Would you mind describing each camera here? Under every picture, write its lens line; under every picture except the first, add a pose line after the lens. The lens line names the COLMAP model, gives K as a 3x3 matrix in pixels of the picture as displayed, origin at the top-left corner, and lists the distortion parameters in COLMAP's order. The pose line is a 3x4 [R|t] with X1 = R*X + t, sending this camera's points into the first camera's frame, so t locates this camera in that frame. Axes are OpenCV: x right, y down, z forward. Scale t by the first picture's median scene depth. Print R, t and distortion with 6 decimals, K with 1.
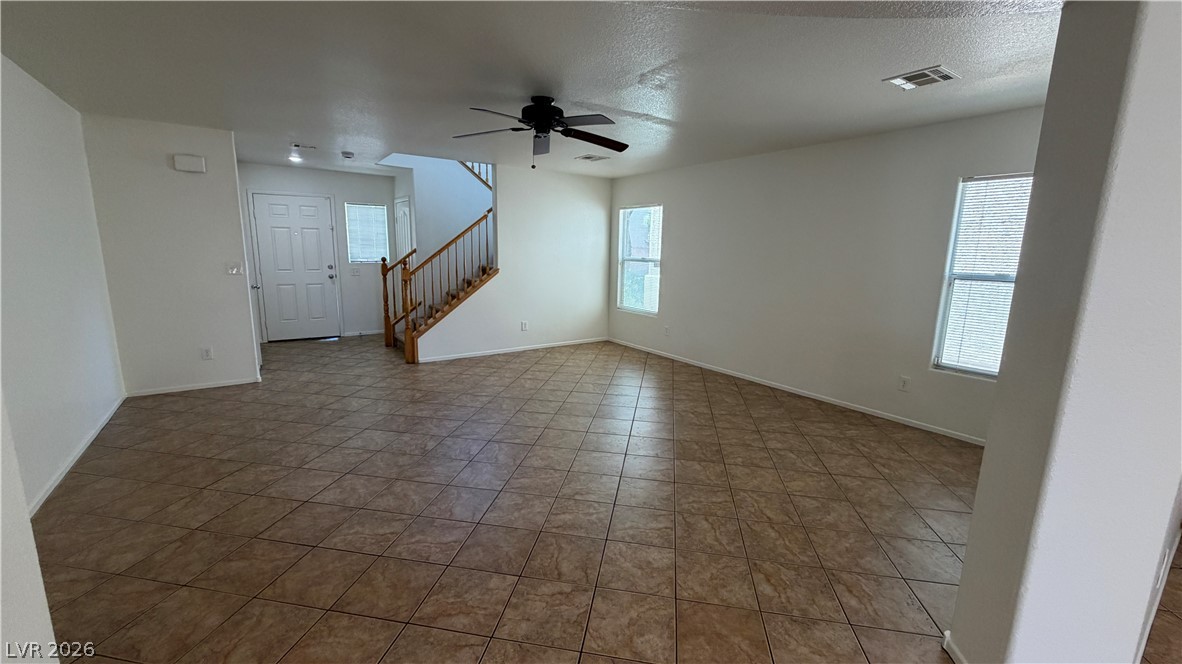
lens RADIAL K [[468.6, 0, 590.6], [0, 468.6, 332.1], [0, 0, 1]] dist [-0.005826, 0.000615]
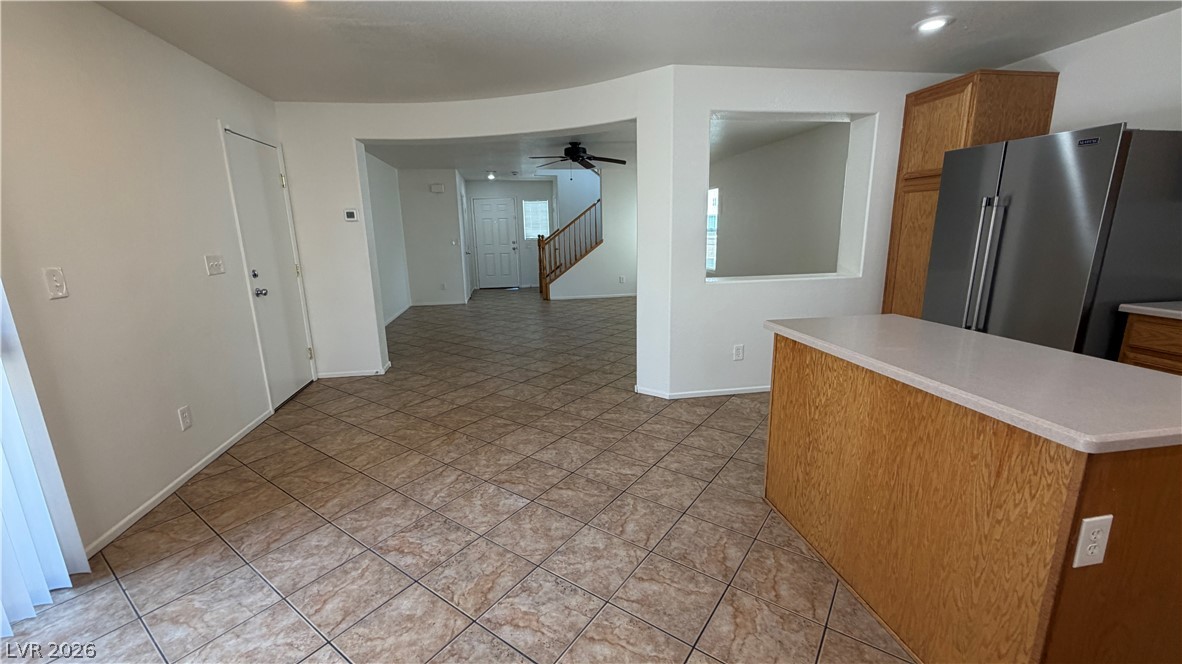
lens RADIAL K [[468.6, 0, 589.0], [0, 468.6, 335.9], [0, 0, 1]] dist [-0.005826, 0.000615]
pose [[0.900131, 0.057411, -0.431819, 0.437062], [-0.036110, 0.997699, 0.057374, 0.088466], [0.434119, -0.036052, 0.900134, -0.376303]]
